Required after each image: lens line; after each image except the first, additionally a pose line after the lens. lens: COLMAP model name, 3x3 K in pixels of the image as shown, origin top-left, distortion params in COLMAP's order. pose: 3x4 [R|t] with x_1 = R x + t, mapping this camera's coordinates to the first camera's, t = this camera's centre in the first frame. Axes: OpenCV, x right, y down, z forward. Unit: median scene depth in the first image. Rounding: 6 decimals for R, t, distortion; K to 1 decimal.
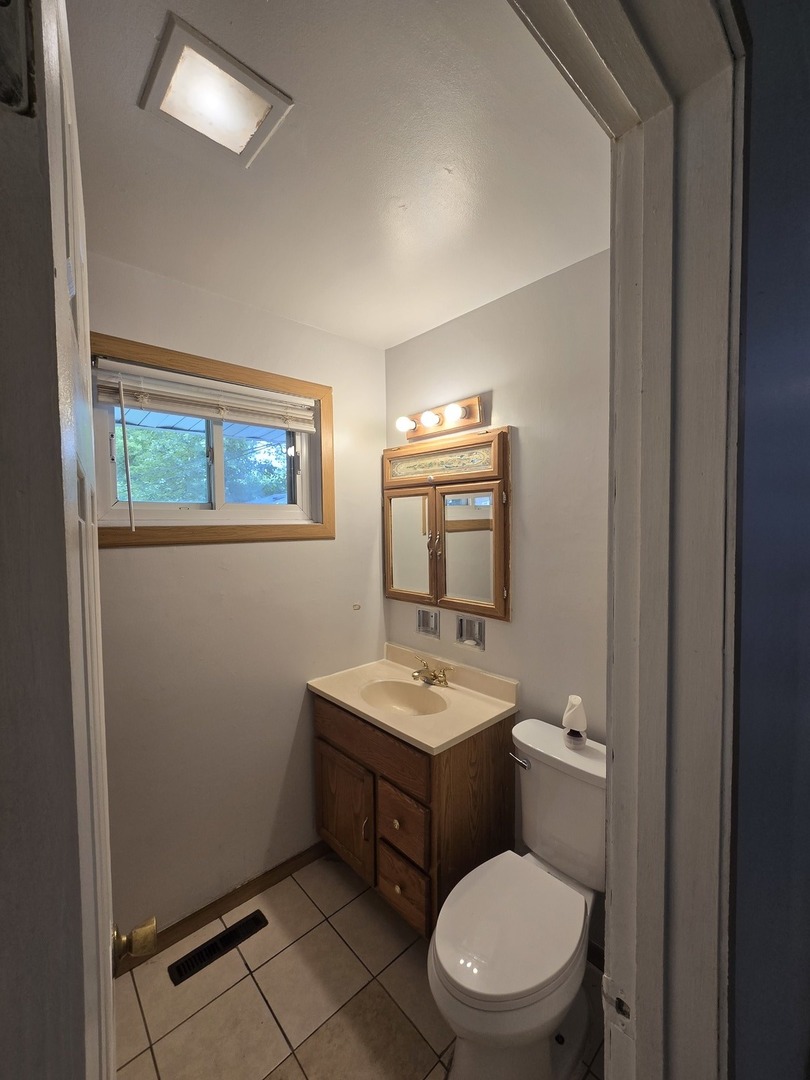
lens RADIAL K [[440.1, 0, 405.0], [0, 440.1, 540.0], [0, 0, 1]] dist [-0.001723, -0.000550]
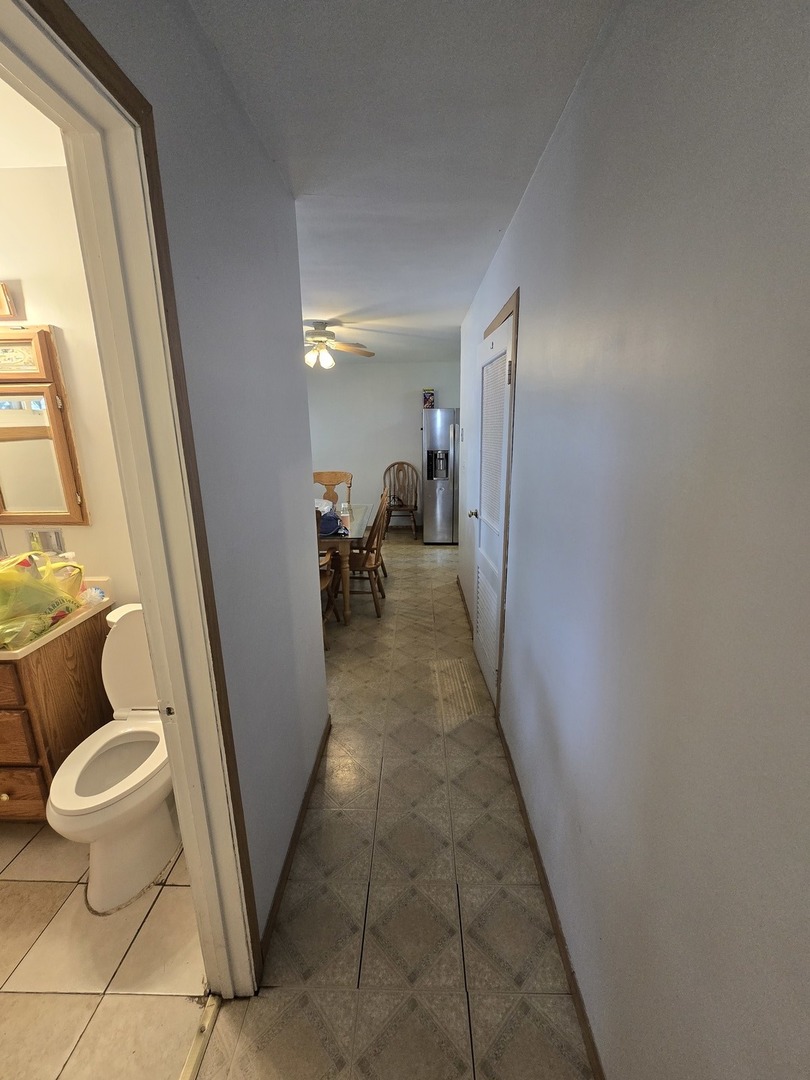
lens RADIAL K [[440.1, 0, 405.0], [0, 440.1, 540.0], [0, 0, 1]] dist [-0.001723, -0.000550]
pose [[0.687394, -0.176716, 0.704458, 0.009728], [0.032123, 0.976395, 0.213588, 0.019732], [-0.725574, -0.124190, 0.676845, -0.271981]]
